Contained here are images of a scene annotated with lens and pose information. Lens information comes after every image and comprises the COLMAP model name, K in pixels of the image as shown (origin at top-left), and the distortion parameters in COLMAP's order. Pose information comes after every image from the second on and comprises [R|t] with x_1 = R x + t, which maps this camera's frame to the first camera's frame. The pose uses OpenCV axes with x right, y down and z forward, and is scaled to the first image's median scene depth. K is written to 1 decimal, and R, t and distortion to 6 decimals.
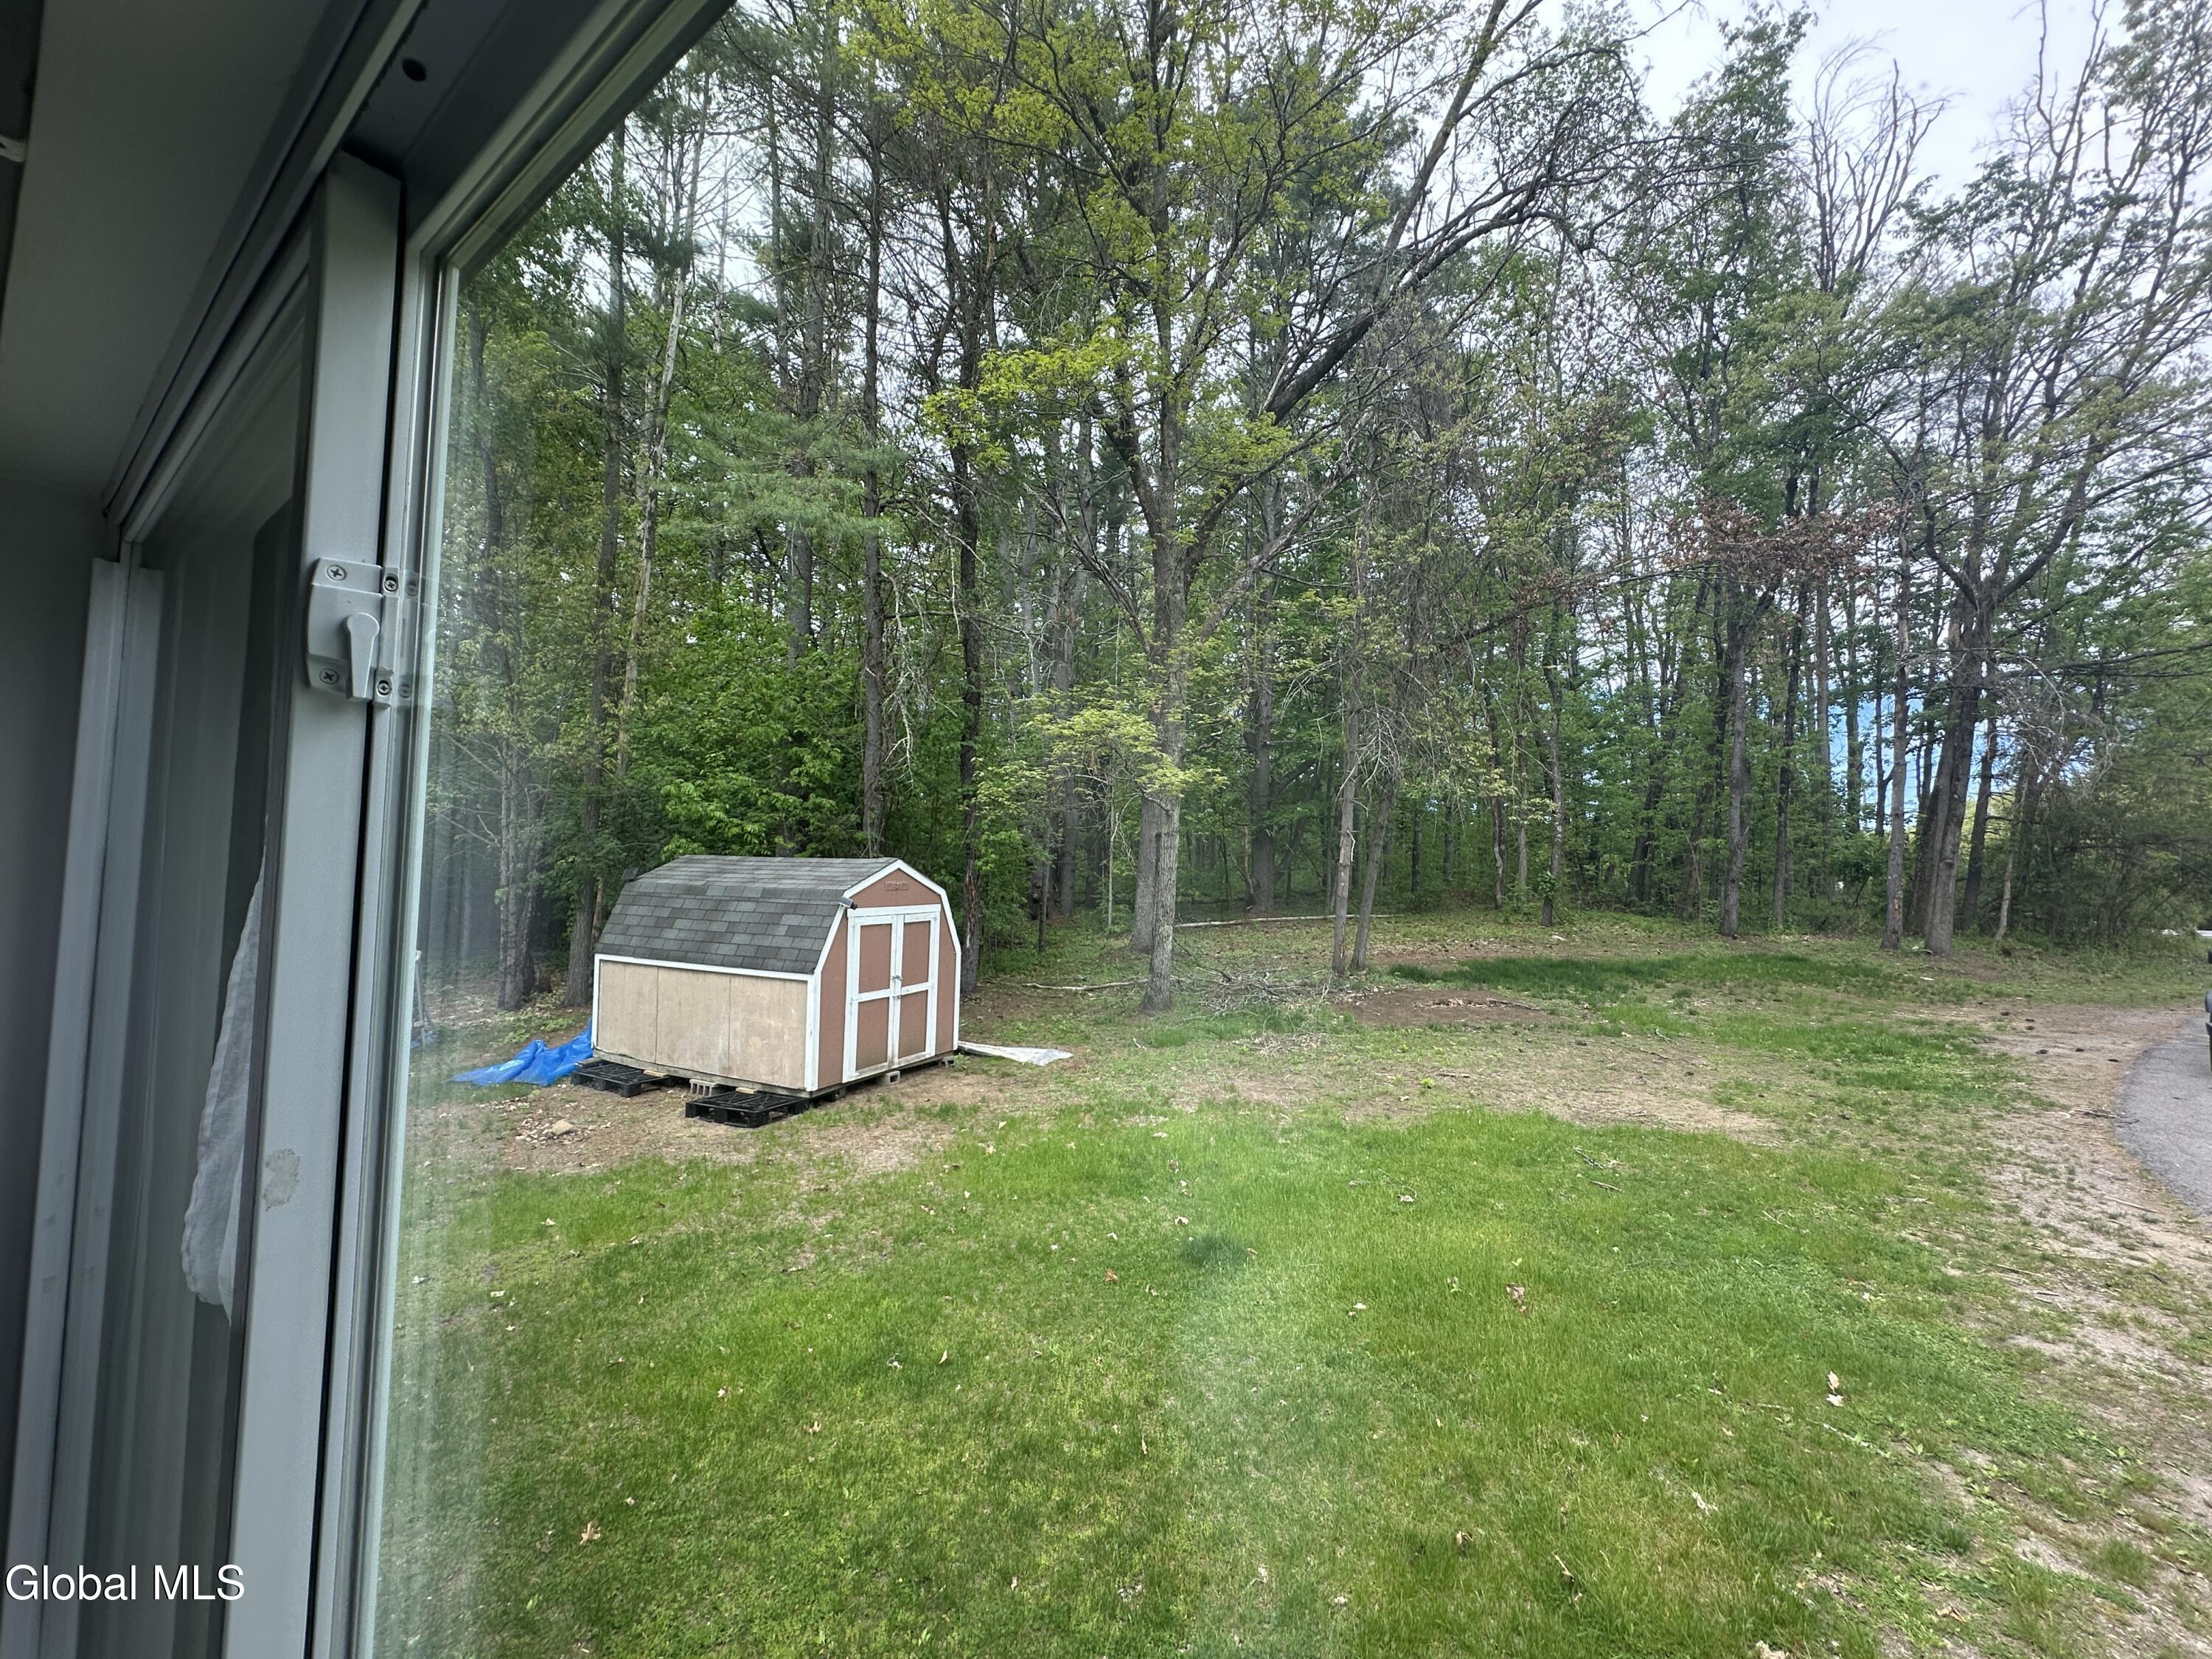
lens RADIAL K [[882.7, 0, 1106.1], [0, 882.7, 824.1], [0, 0, 1]] dist [-0.000853, 0.000605]
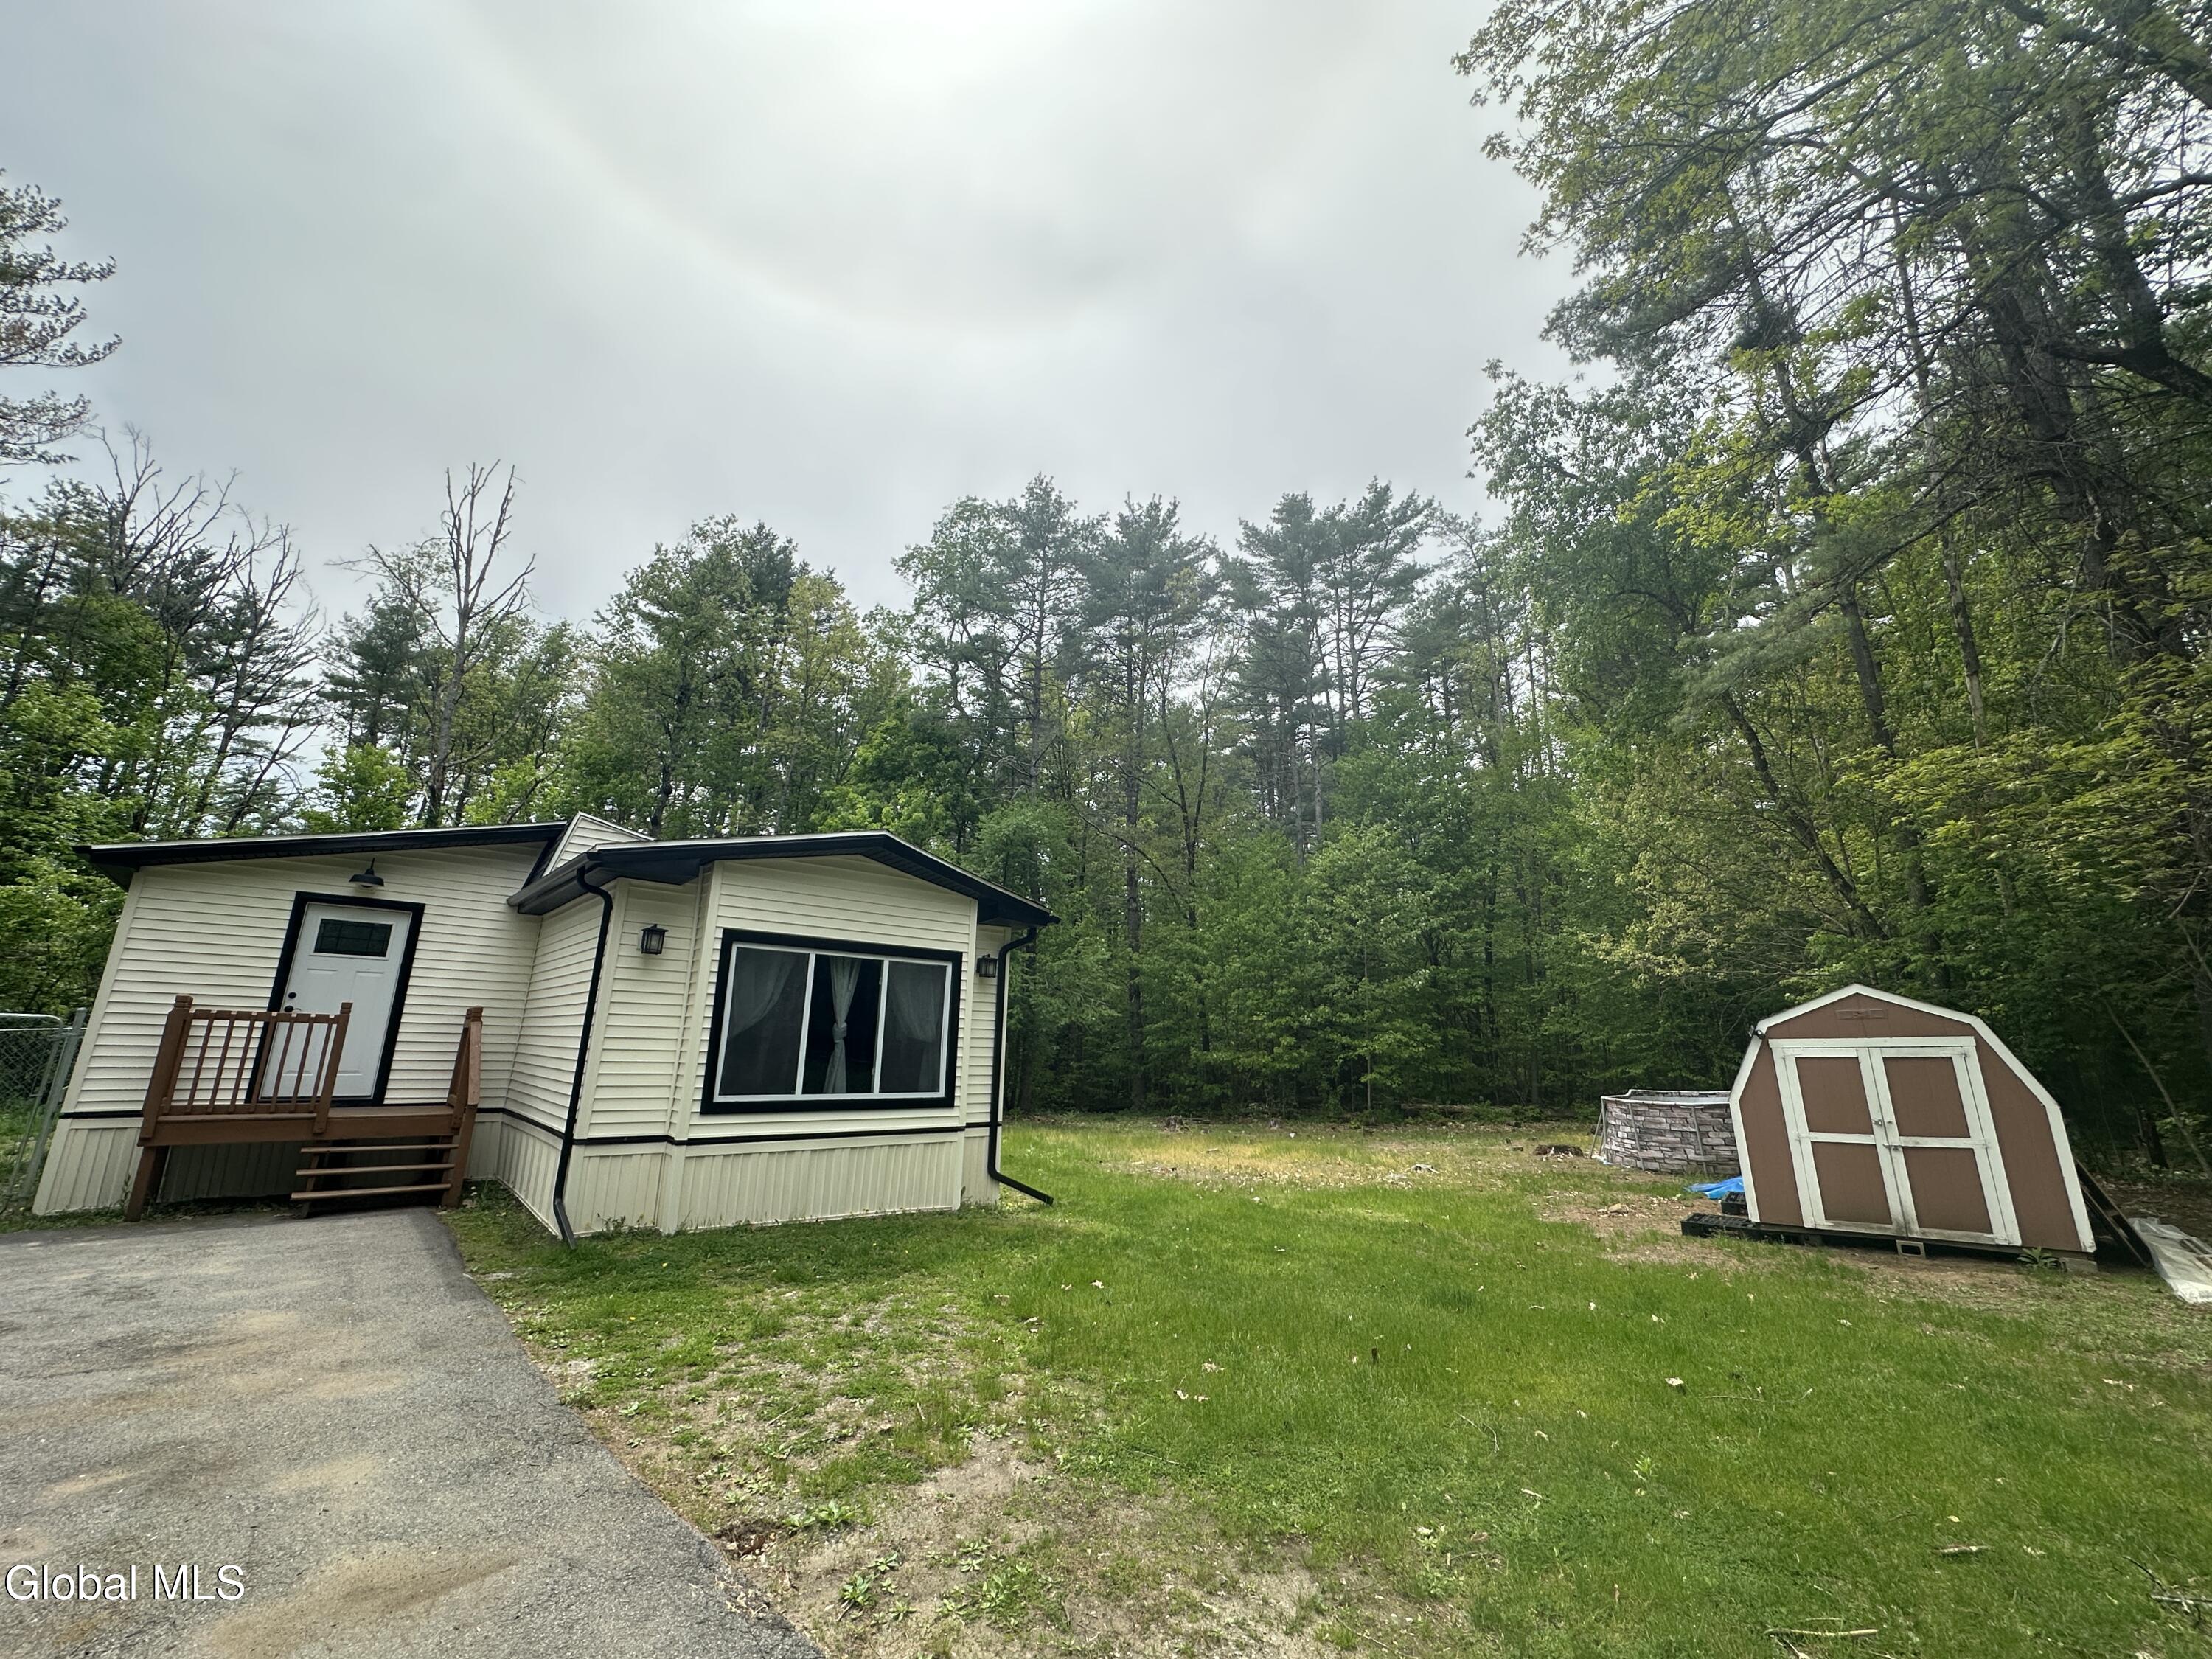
lens RADIAL K [[883.1, 0, 1103.8], [0, 883.1, 824.4], [0, 0, 1]] dist [0.001385, 0.000324]
pose [[-0.214868, -0.265795, -0.939779, 0.846103], [0.048036, 0.958213, -0.281992, 0.107304], [0.975461, -0.105734, -0.193122, 0.483838]]
